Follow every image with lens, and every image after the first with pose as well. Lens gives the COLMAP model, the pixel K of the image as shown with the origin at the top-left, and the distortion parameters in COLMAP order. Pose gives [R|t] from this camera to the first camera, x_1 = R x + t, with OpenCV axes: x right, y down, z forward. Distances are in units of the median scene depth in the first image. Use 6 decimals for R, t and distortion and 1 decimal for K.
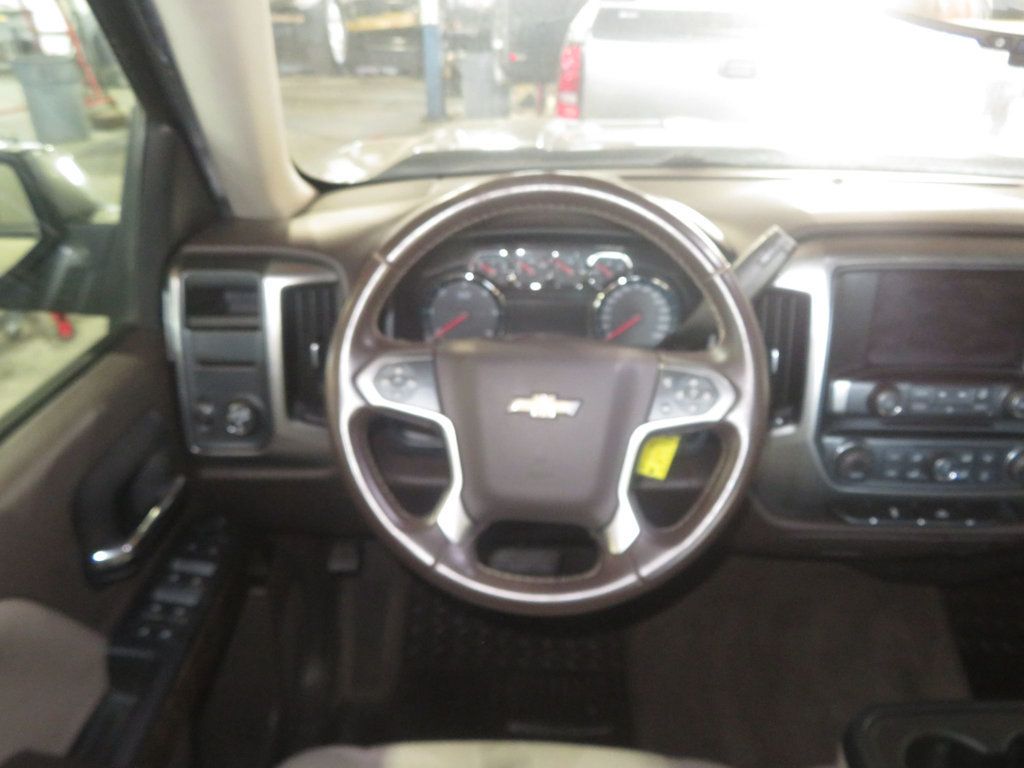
lens RADIAL K [[834.7, 0, 512.0], [0, 834.7, 384.0], [0, 0, 1]] dist [-0.002810, 0.002067]
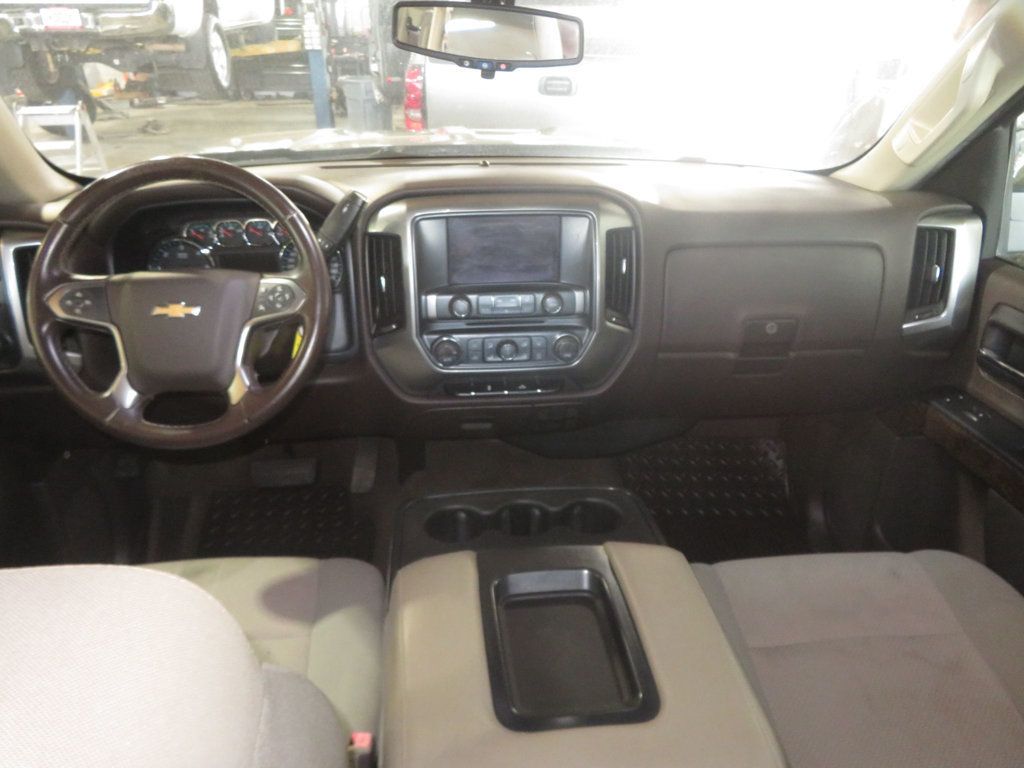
lens RADIAL K [[746.7, 0, 507.2], [0, 746.7, 387.4], [0, 0, 1]] dist [-0.080427, 0.073560]
pose [[0.987842, -0.068611, 0.139502, 0.336192], [0.065341, 0.997473, 0.027894, 0.130061], [-0.141063, -0.018439, 0.989829, -0.310173]]
